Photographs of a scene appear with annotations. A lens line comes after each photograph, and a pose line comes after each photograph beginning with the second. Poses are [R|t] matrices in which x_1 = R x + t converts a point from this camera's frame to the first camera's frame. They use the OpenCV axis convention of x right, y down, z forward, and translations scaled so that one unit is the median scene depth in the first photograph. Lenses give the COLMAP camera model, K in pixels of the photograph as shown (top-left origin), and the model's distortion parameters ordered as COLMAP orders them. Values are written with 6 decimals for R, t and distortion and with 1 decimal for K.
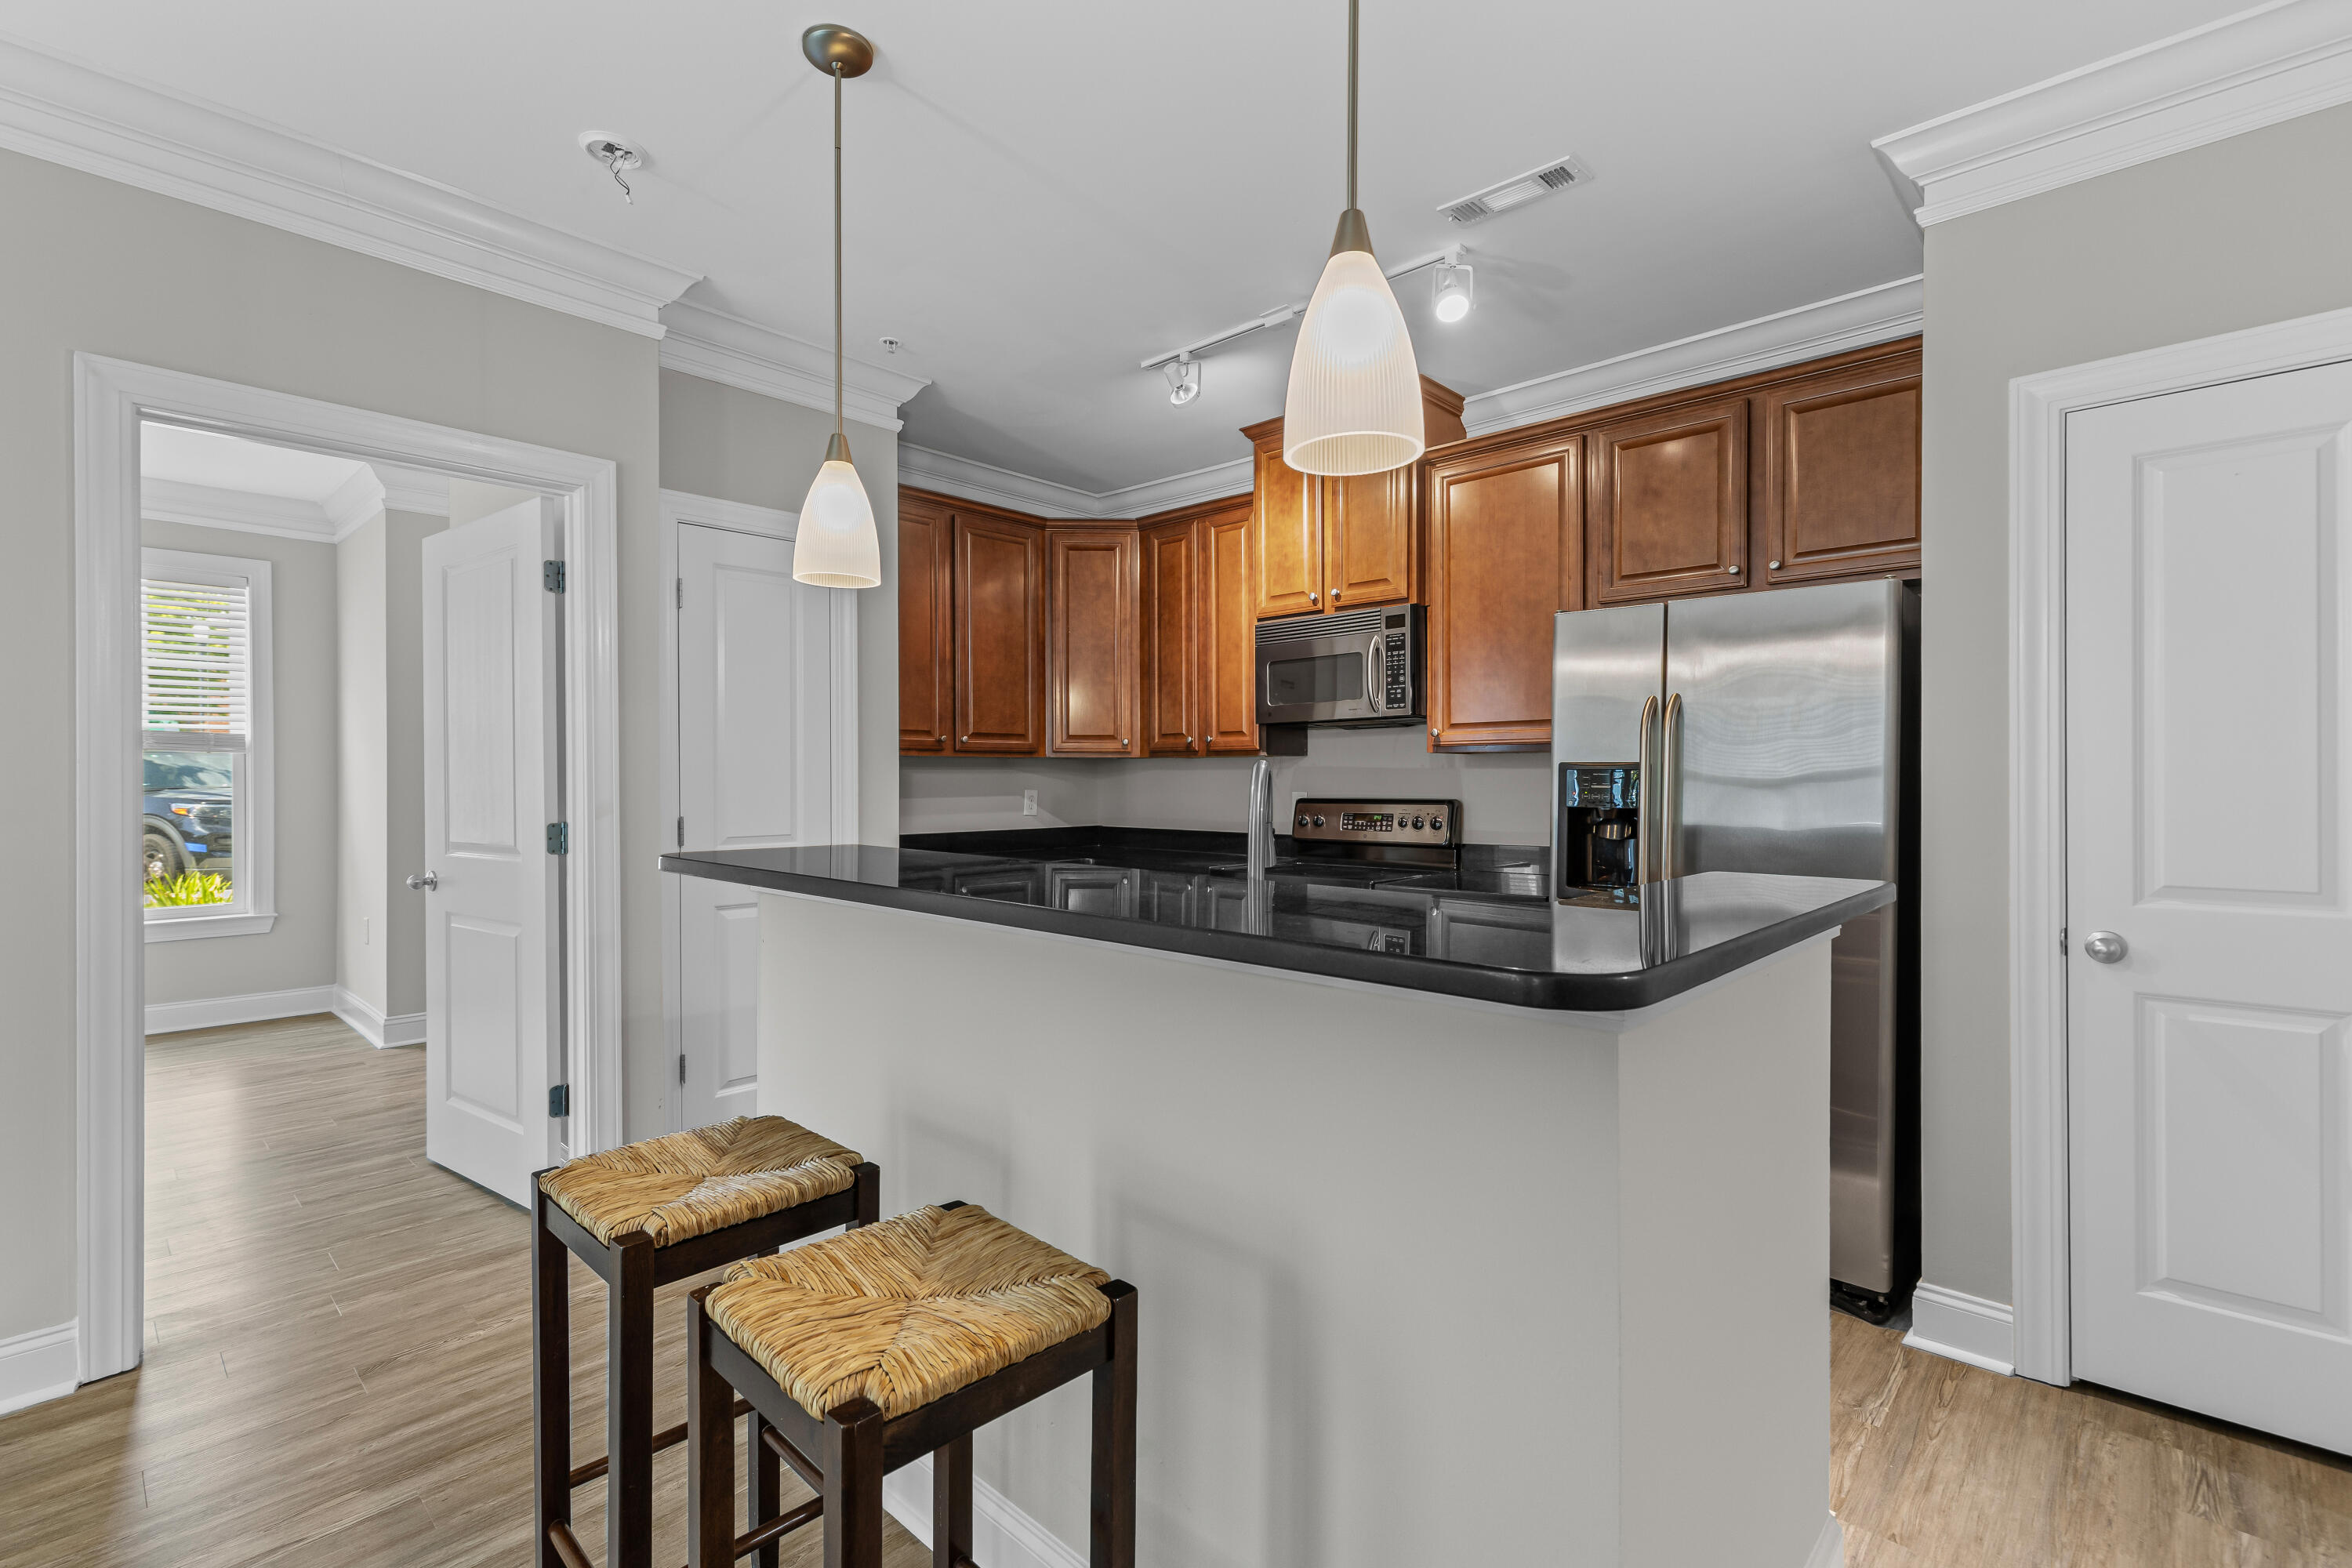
lens RADIAL K [[1049.2, 0, 1183.8], [0, 1049.2, 784.1], [0, 0, 1]] dist [0.009988, 0.000287]
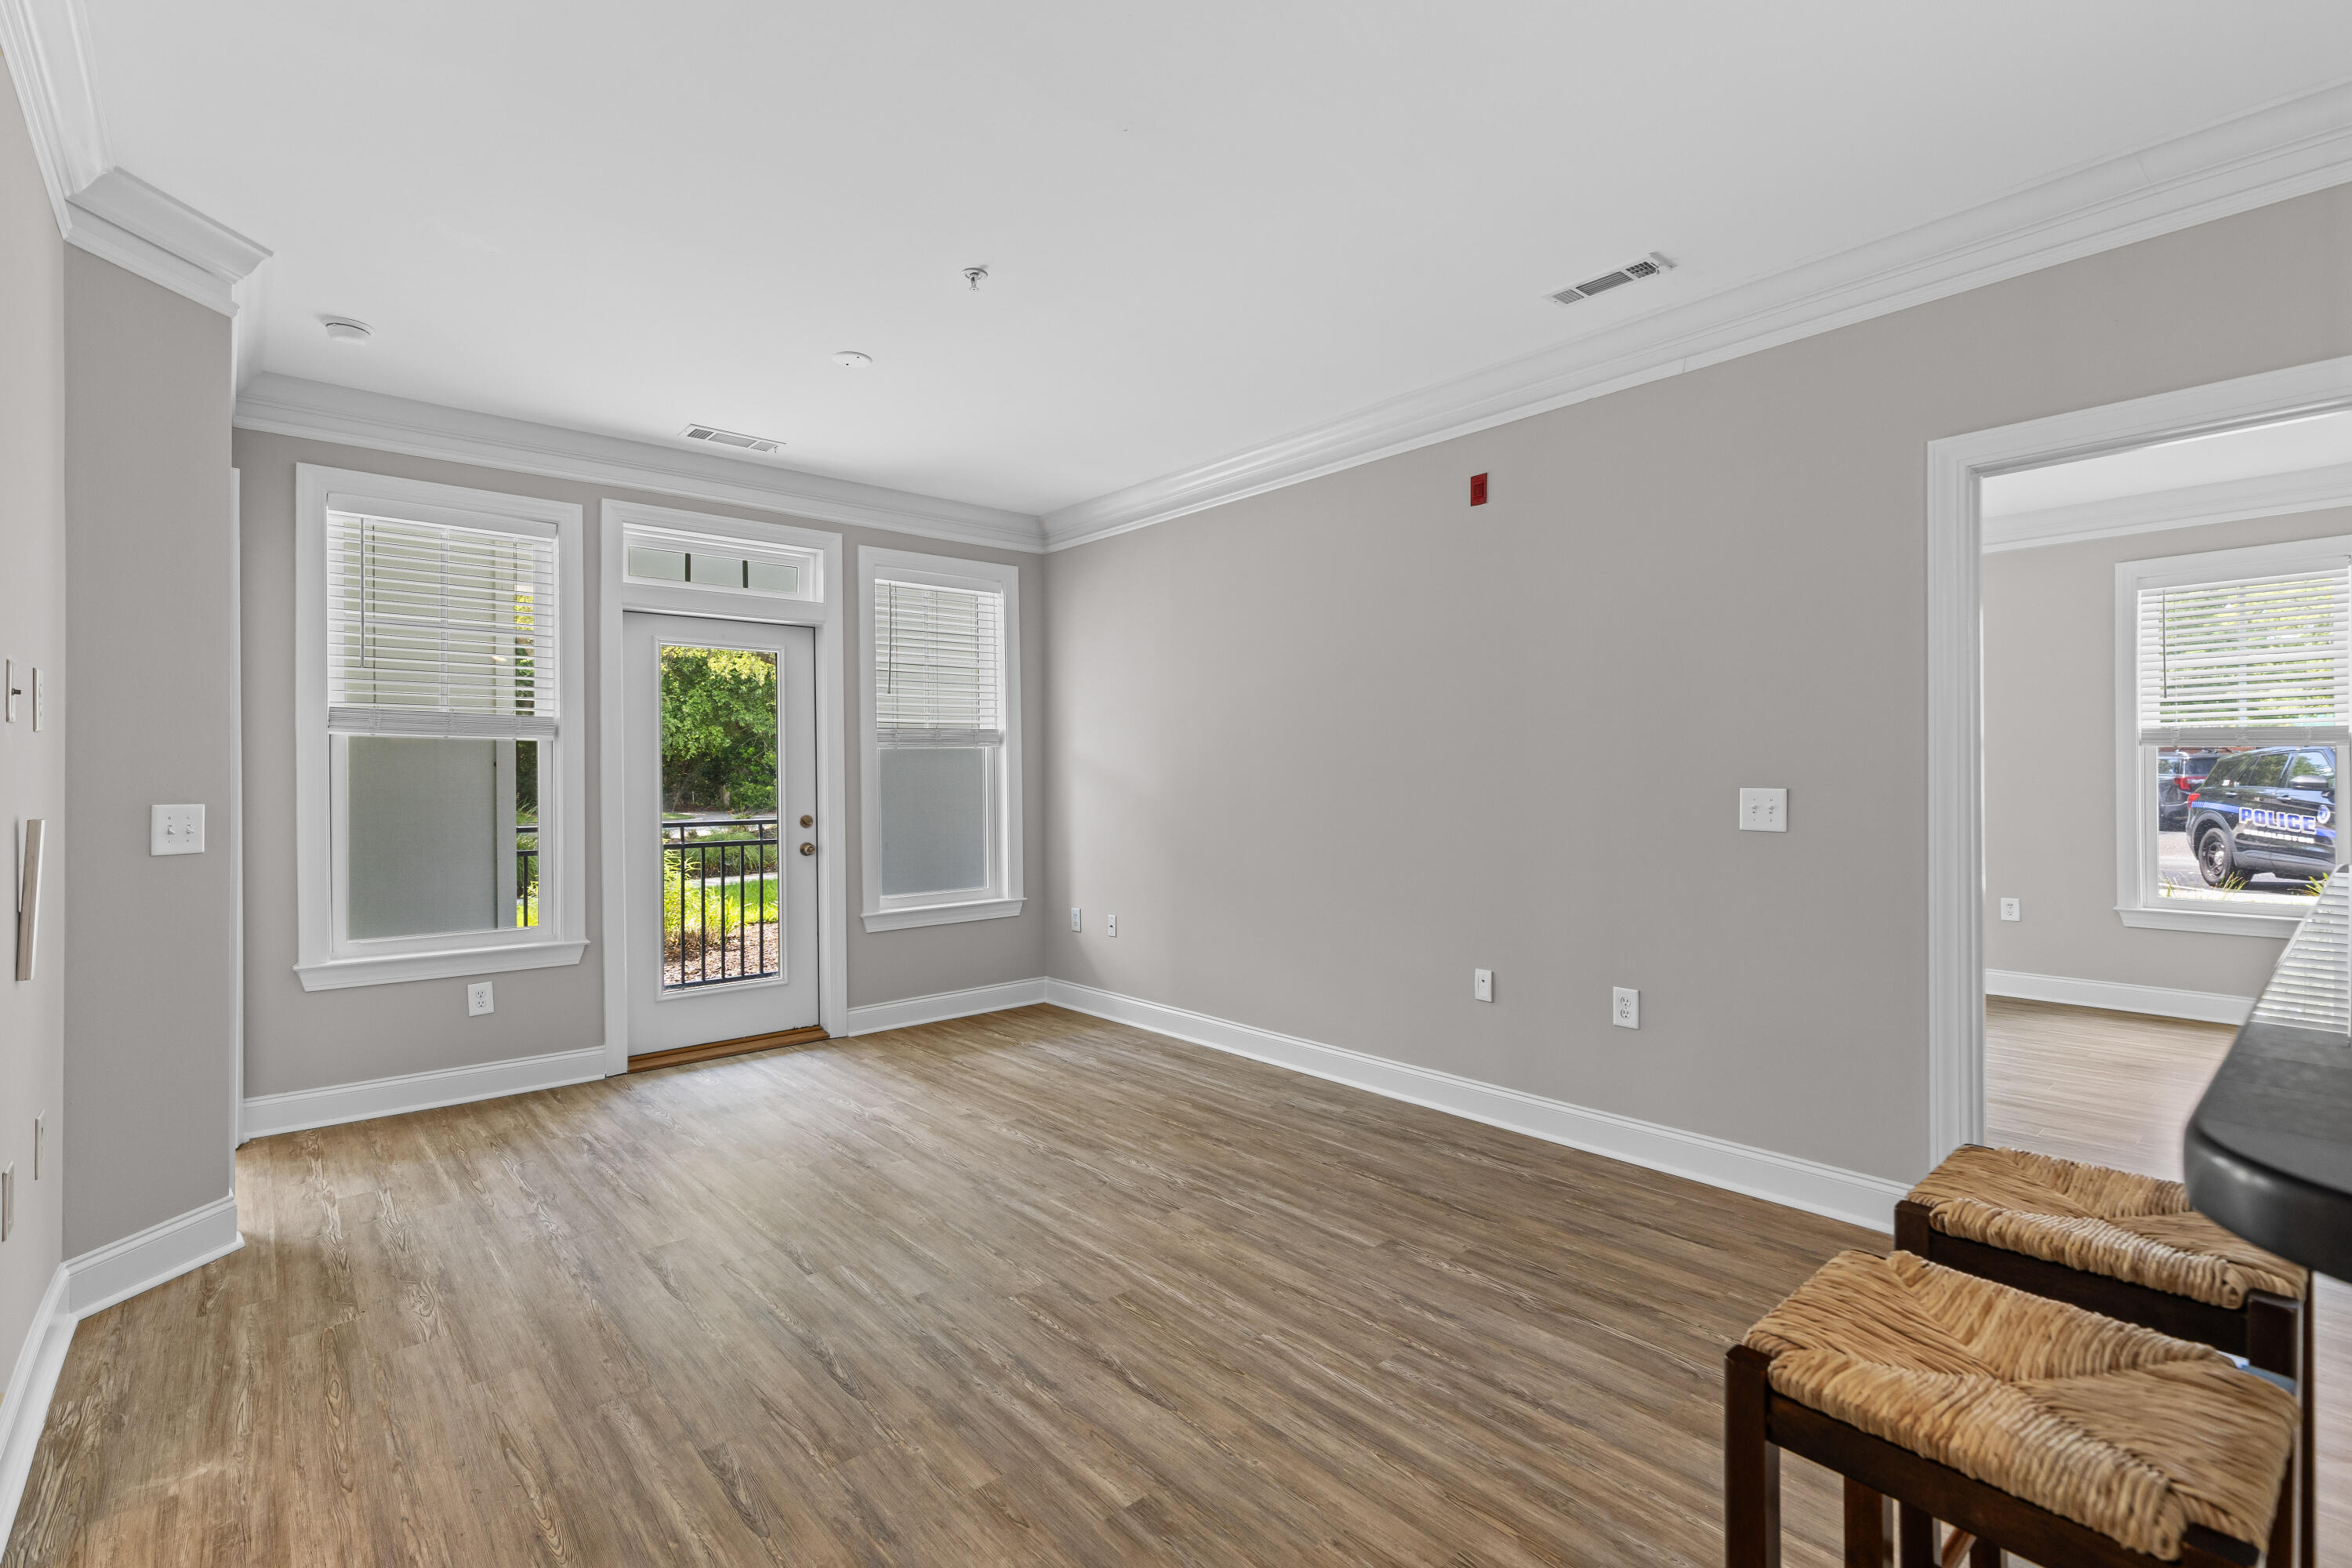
lens RADIAL K [[1059.0, 0, 1180.2], [0, 1059.0, 777.0], [0, 0, 1]] dist [0.002657, 0.000152]
pose [[-0.096510, -0.001952, -0.995330, 0.185221], [-0.004058, 0.999991, -0.001567, 0.005203], [0.995324, 0.003888, -0.096517, 0.124957]]
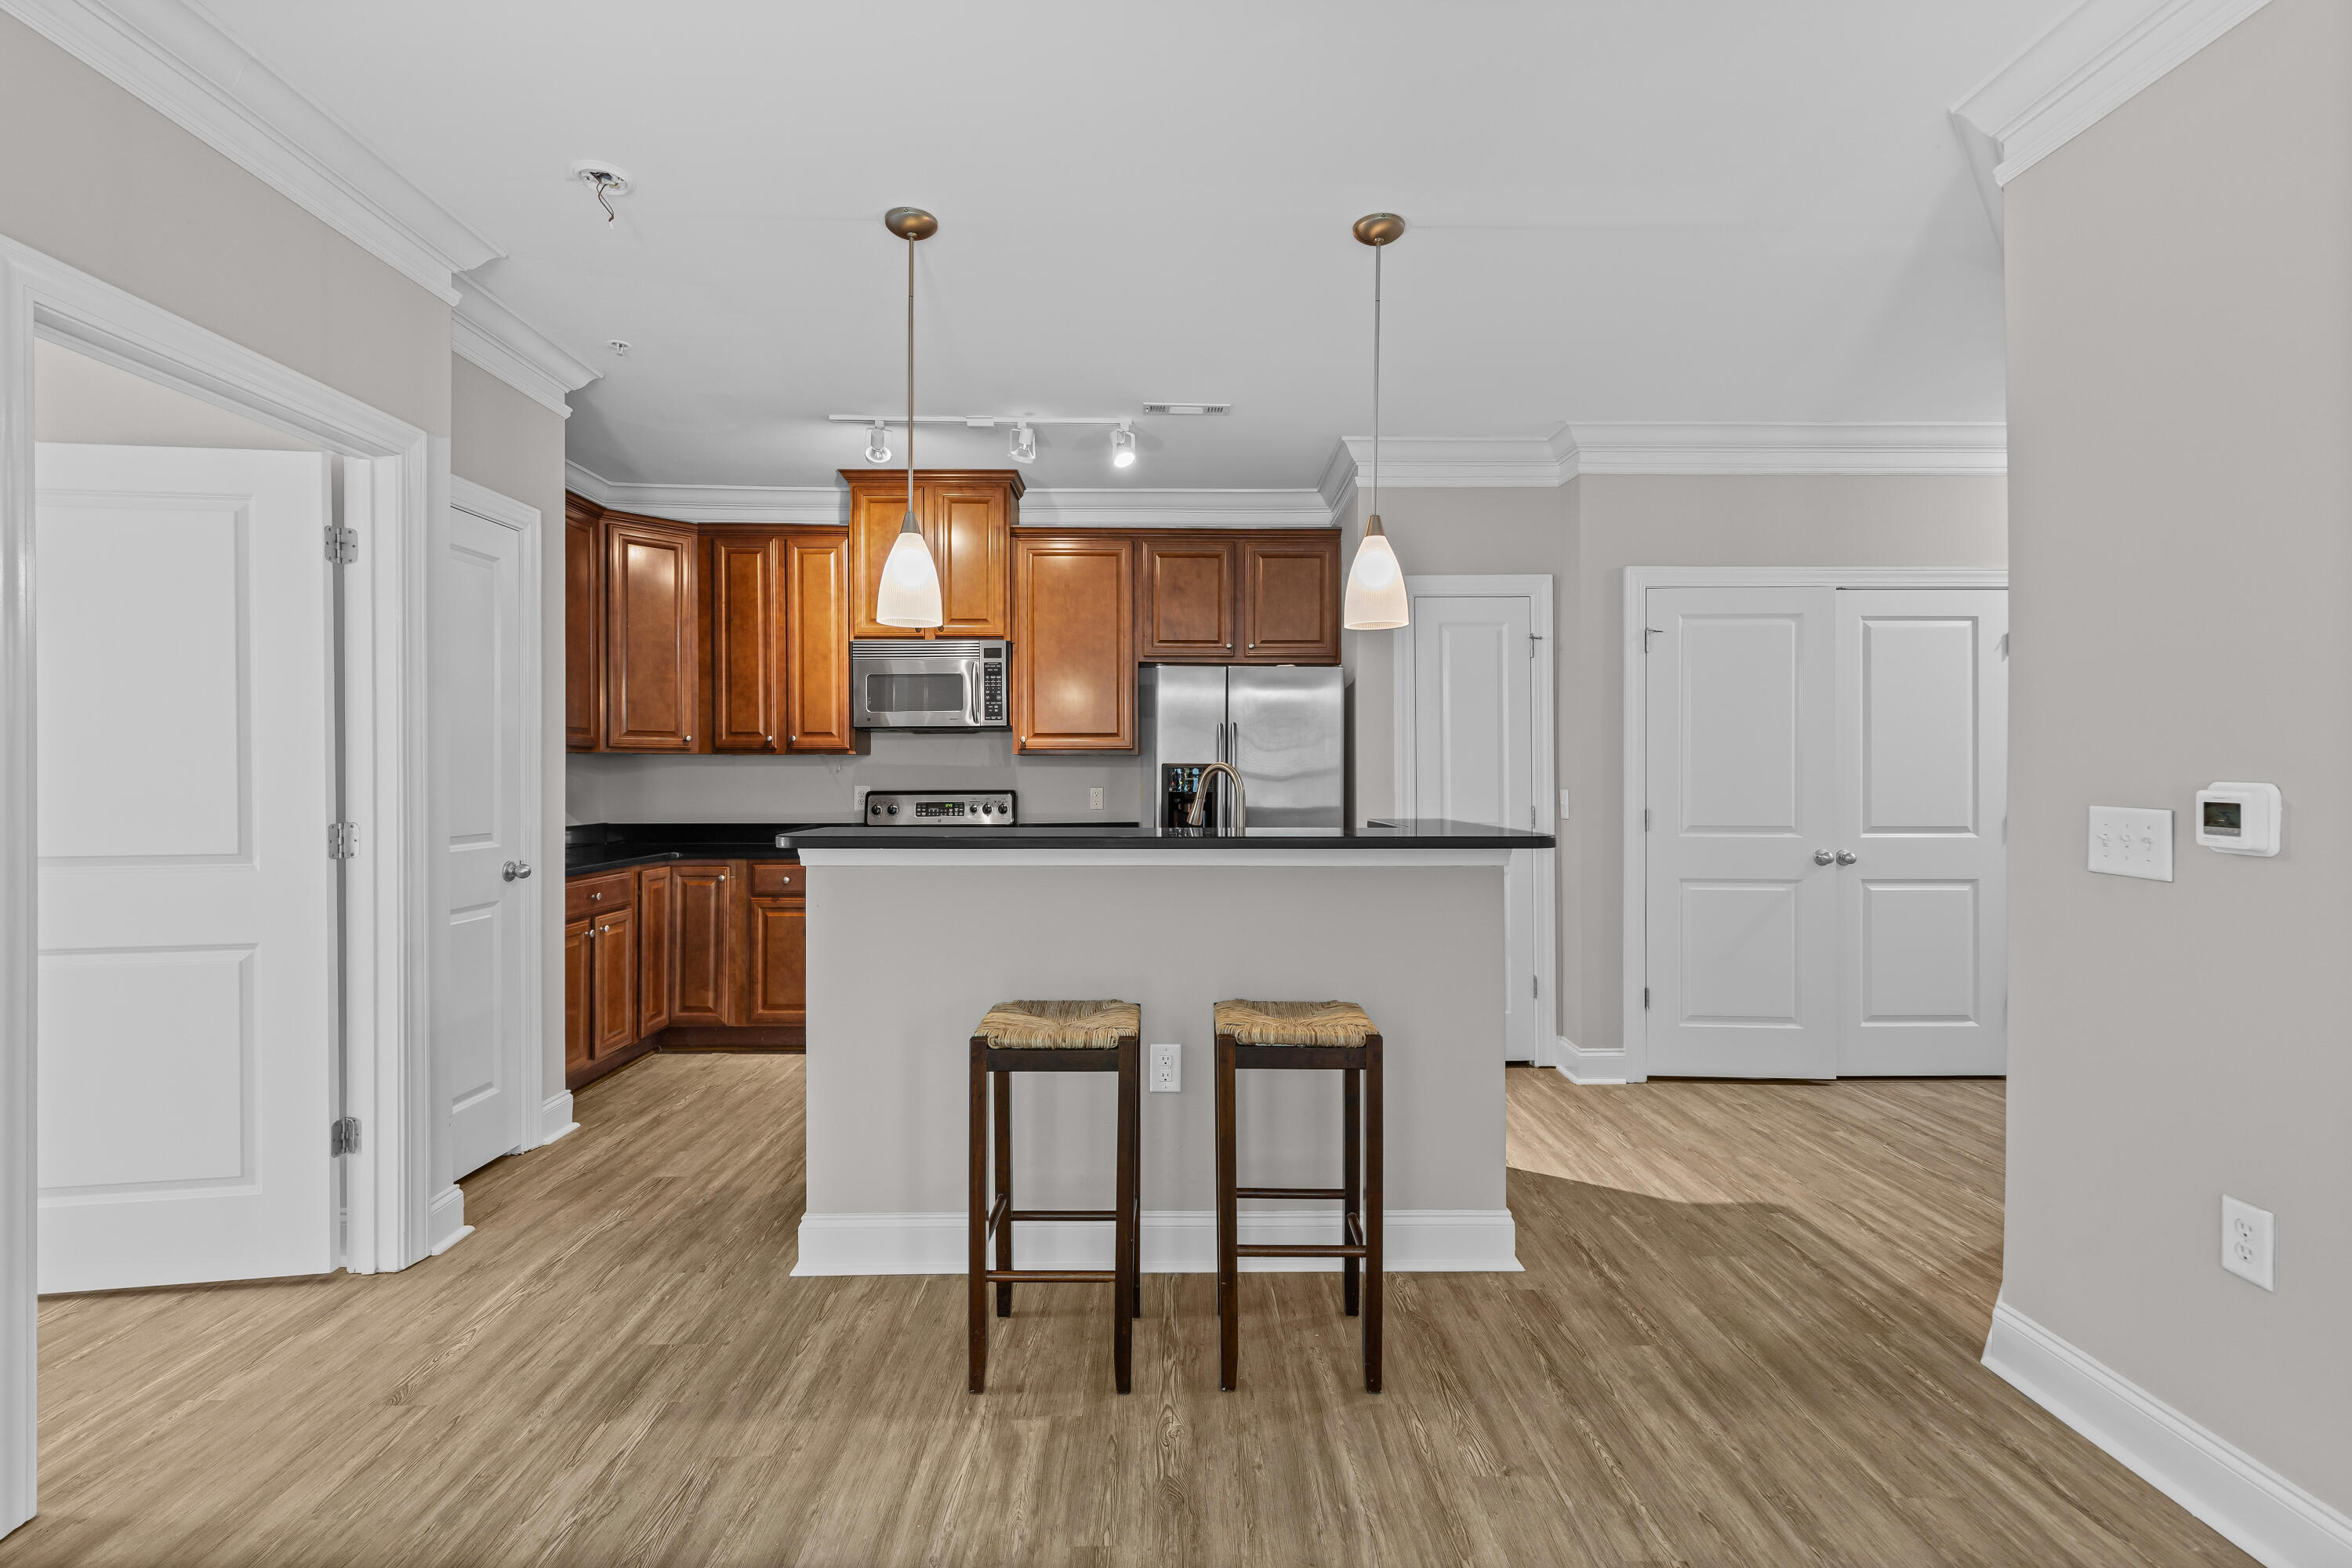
lens RADIAL K [[1059.0, 0, 1180.2], [0, 1059.0, 777.0], [0, 0, 1]] dist [0.002657, 0.000152]
pose [[0.718302, -0.001679, 0.695730, -0.545336], [0.004261, 0.999989, -0.001986, 0.002007], [-0.695719, 0.004391, 0.718301, -0.100305]]
